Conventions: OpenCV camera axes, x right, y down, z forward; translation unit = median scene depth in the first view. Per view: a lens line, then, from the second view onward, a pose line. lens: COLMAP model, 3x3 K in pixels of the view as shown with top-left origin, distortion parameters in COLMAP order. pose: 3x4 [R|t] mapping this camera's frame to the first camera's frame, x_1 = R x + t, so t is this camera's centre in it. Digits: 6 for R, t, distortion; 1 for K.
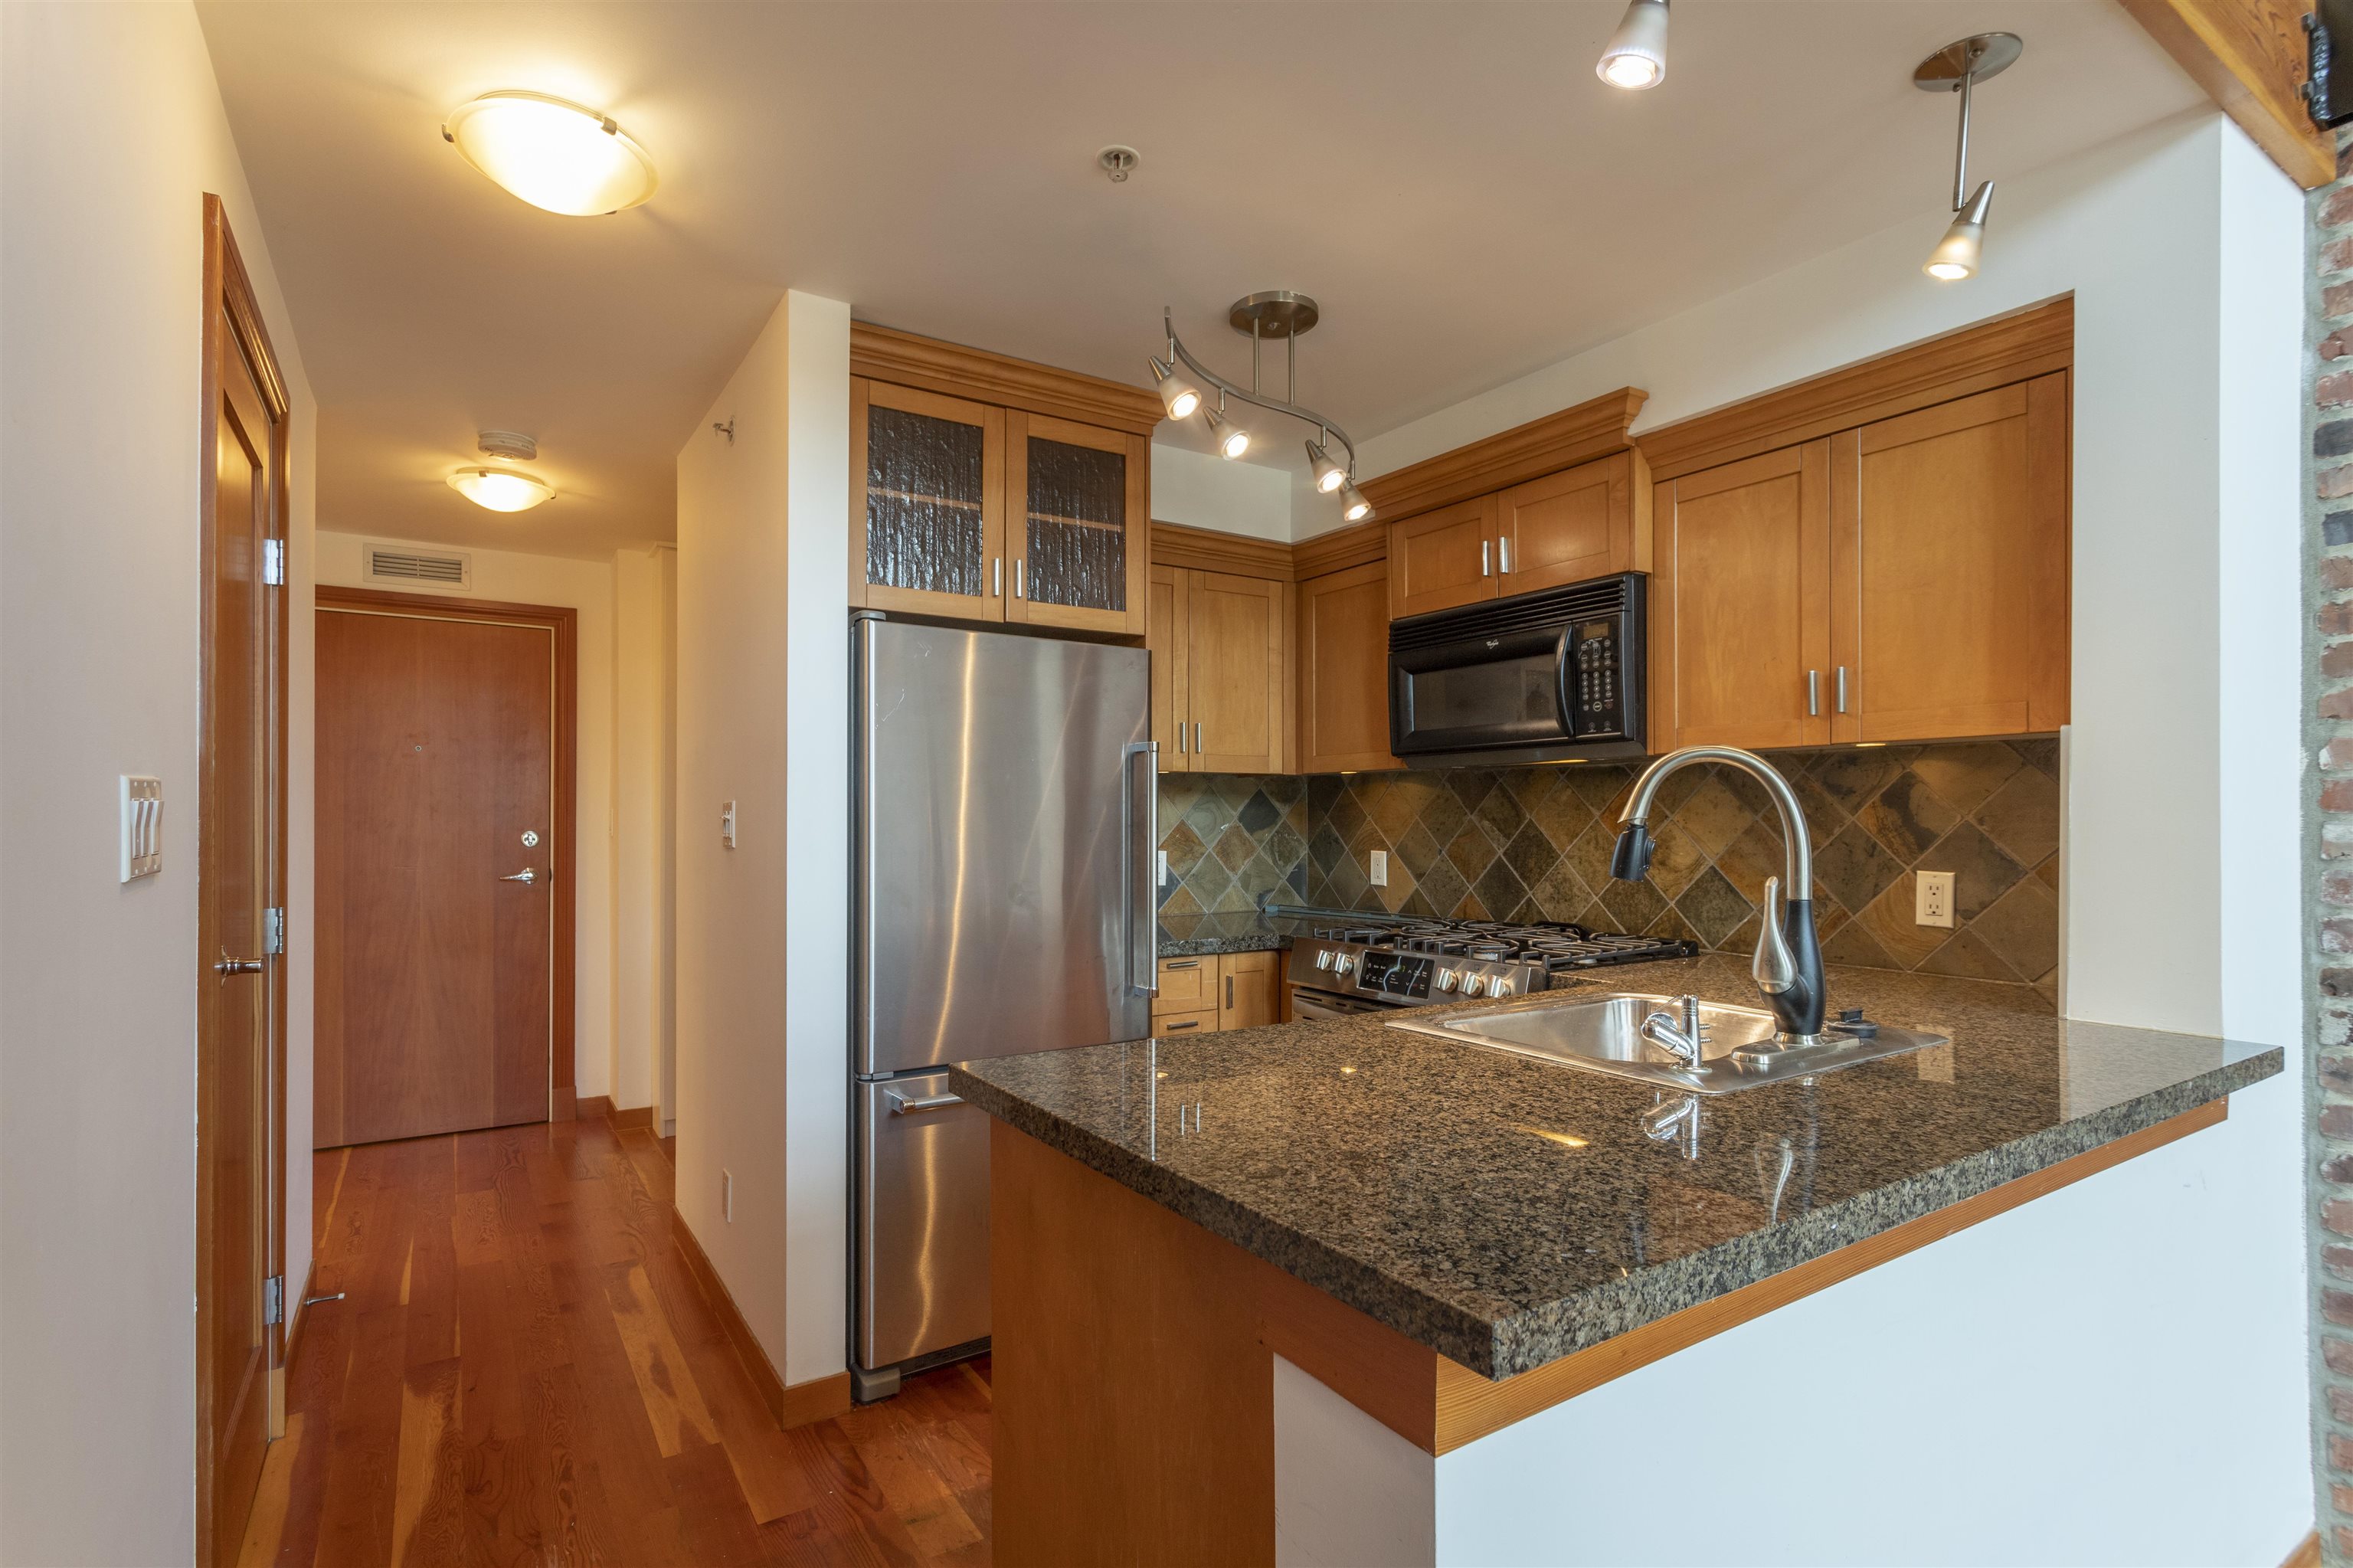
lens RADIAL K [[1124.4, 0, 1161.9], [0, 1124.4, 812.9], [0, 0, 1]] dist [-0.000319, 0.002448]
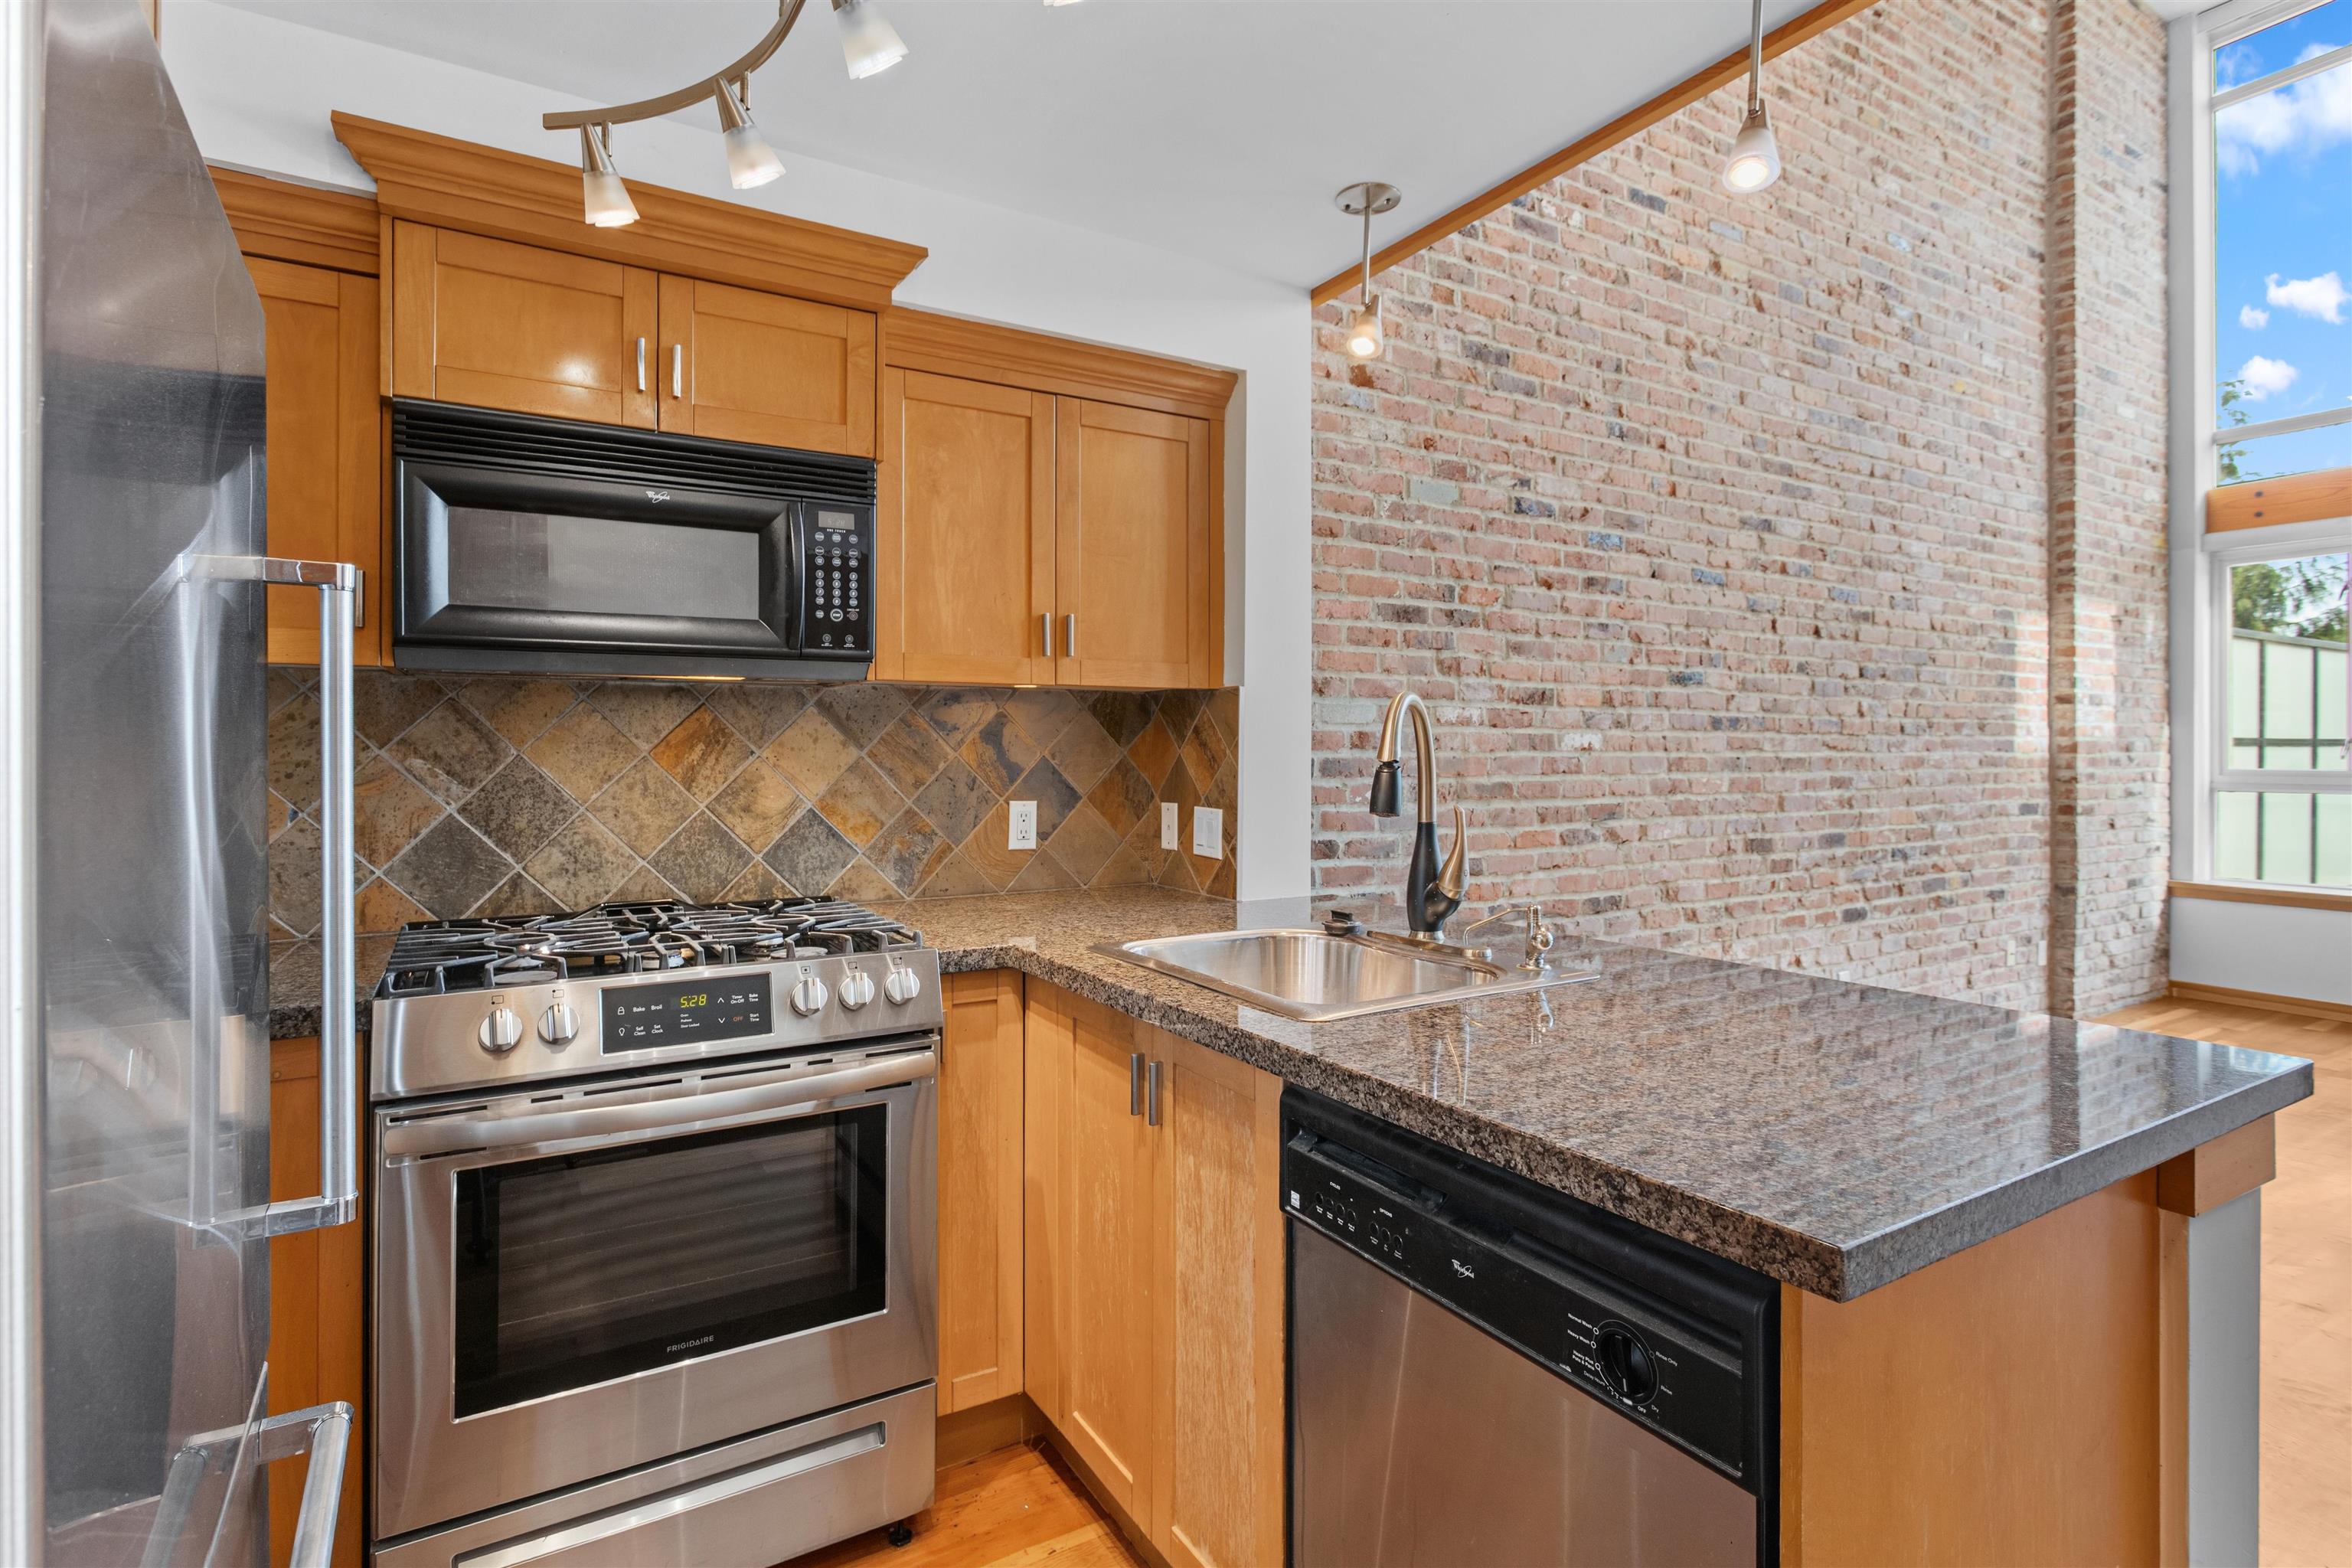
lens RADIAL K [[1123.9, 0, 1173.3], [0, 1123.9, 746.6], [0, 0, 1]] dist [-0.000319, 0.002448]
pose [[0.040944, 0.001391, 0.999160, -0.382742], [-0.006353, 0.999979, -0.001131, -0.002014], [-0.999141, -0.006301, 0.040952, 0.701321]]
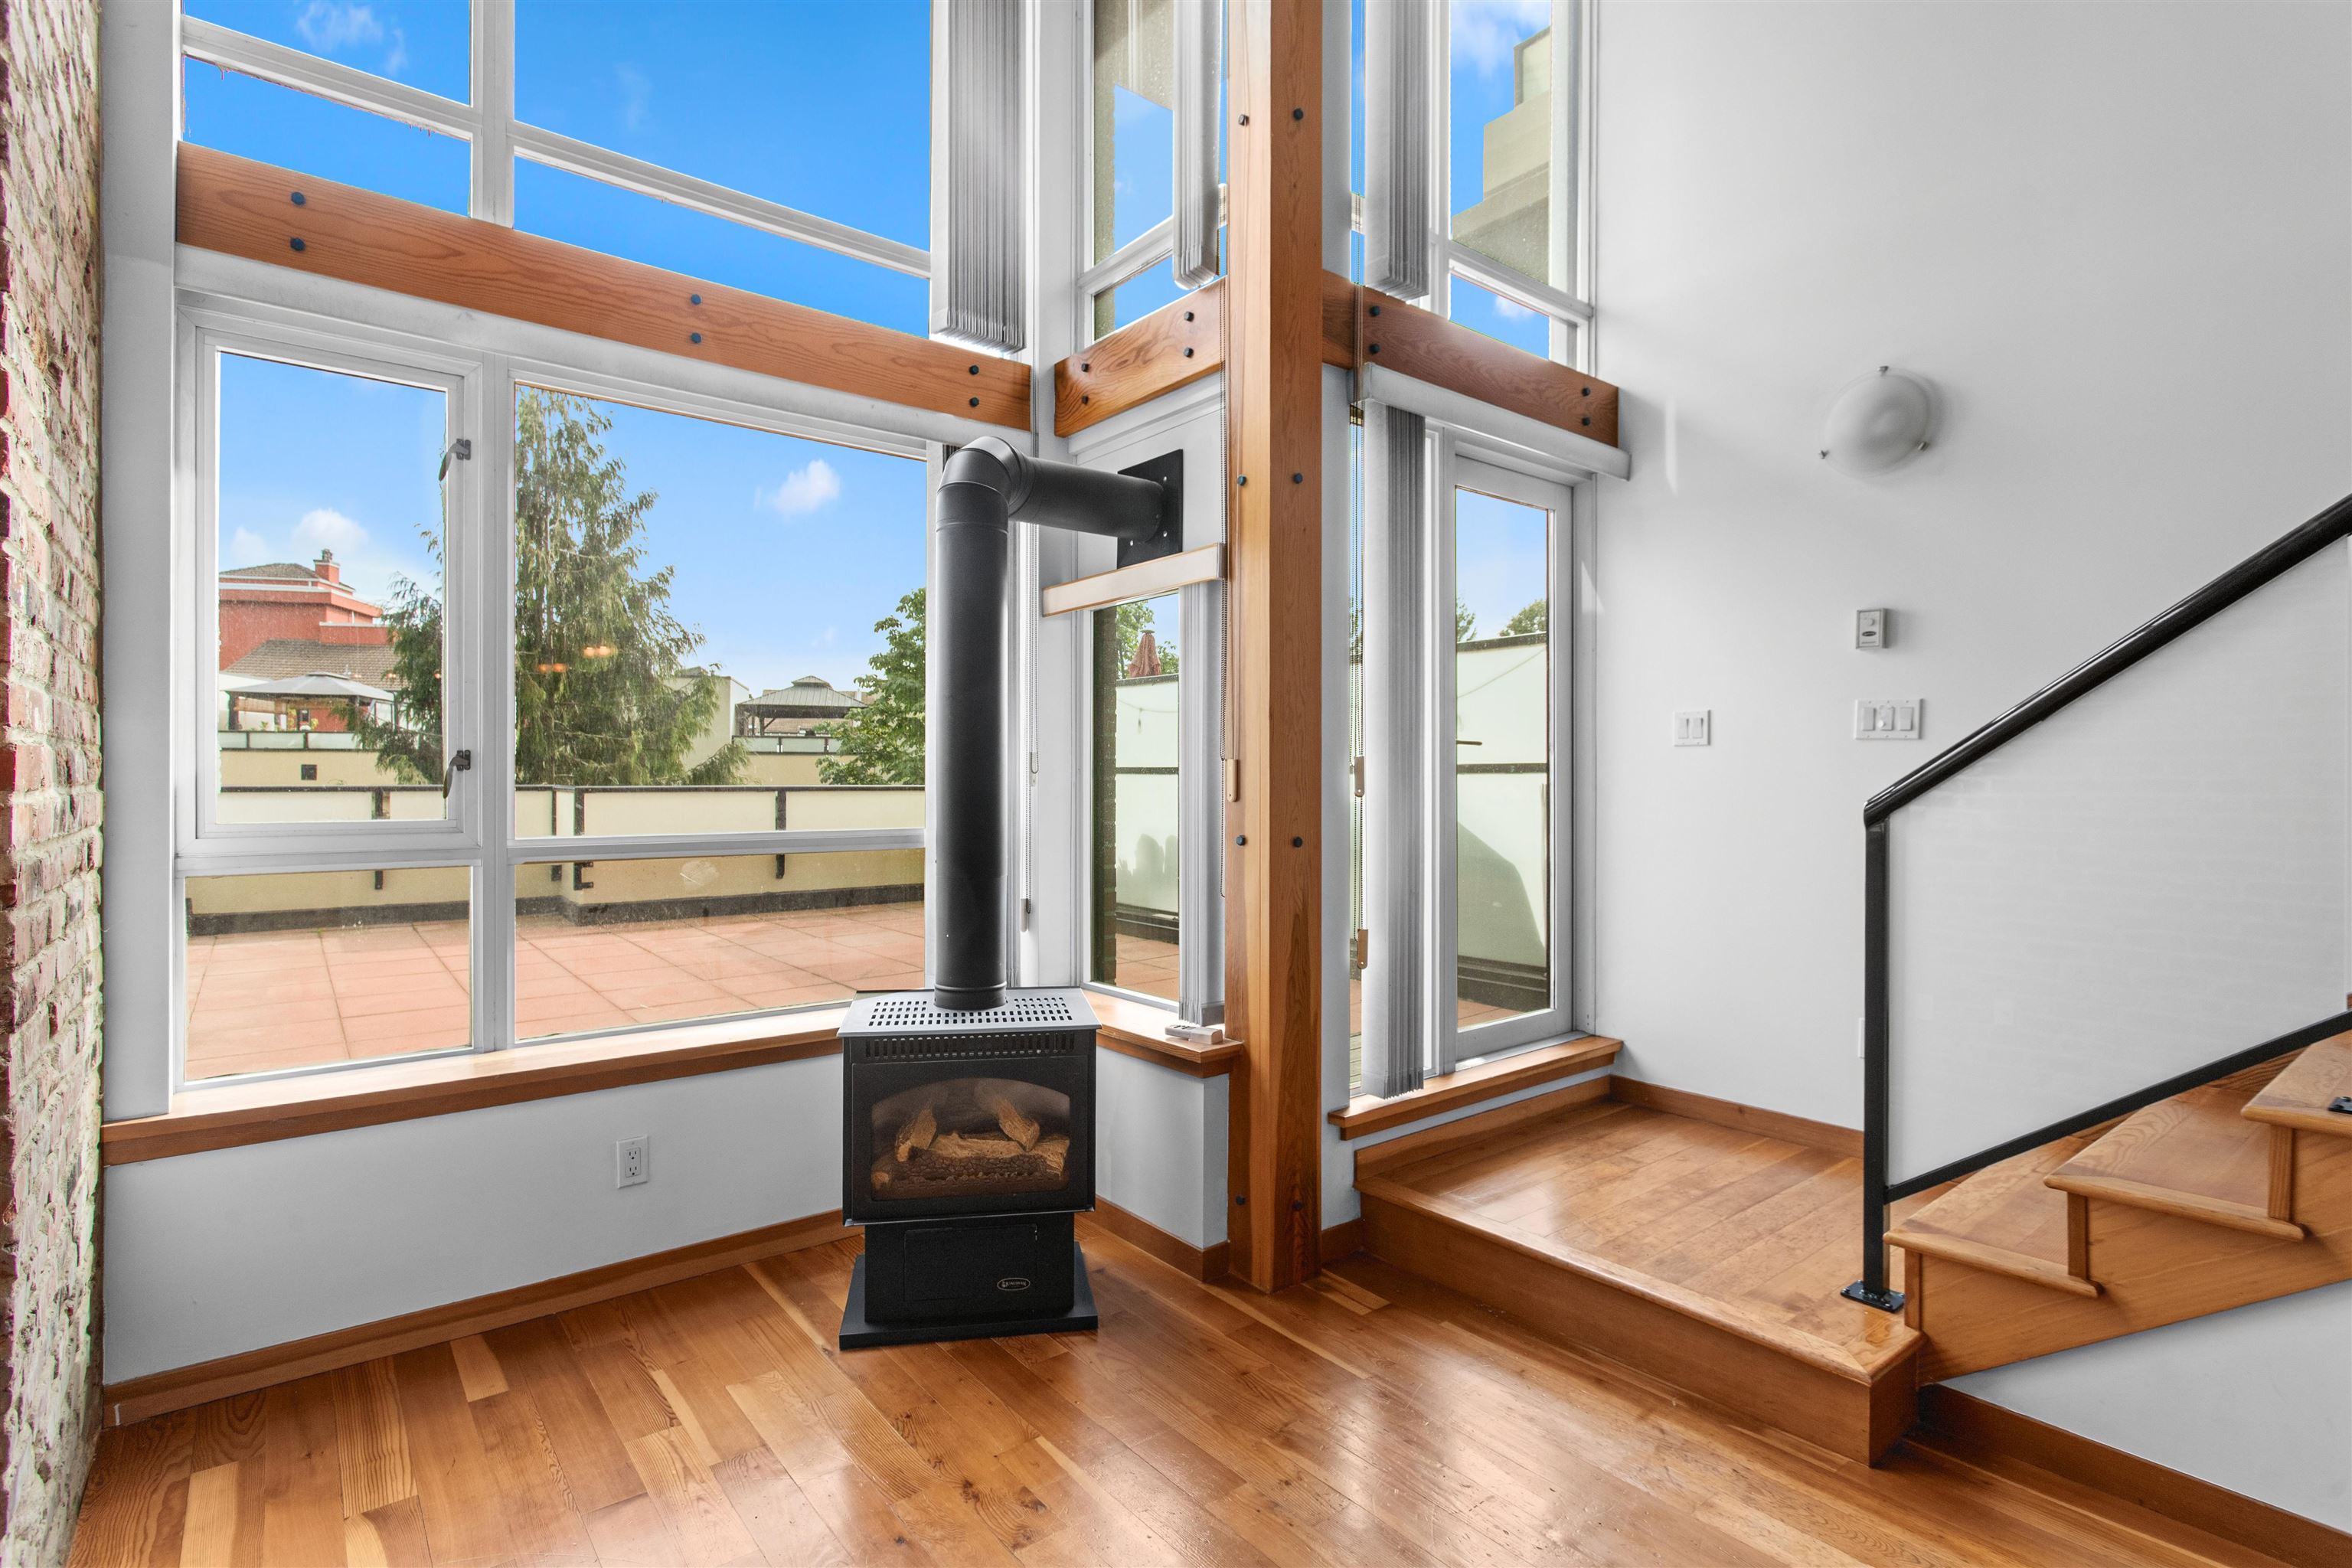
lens RADIAL K [[1123.9, 0, 1154.0], [0, 1123.9, 784.9], [0, 0, 1]] dist [-0.000319, 0.002448]
pose [[-0.995665, -0.002985, -0.092962, 1.234561], [-0.002827, 0.999994, -0.001841, -0.006203], [0.092967, -0.001570, -0.995668, -0.277698]]
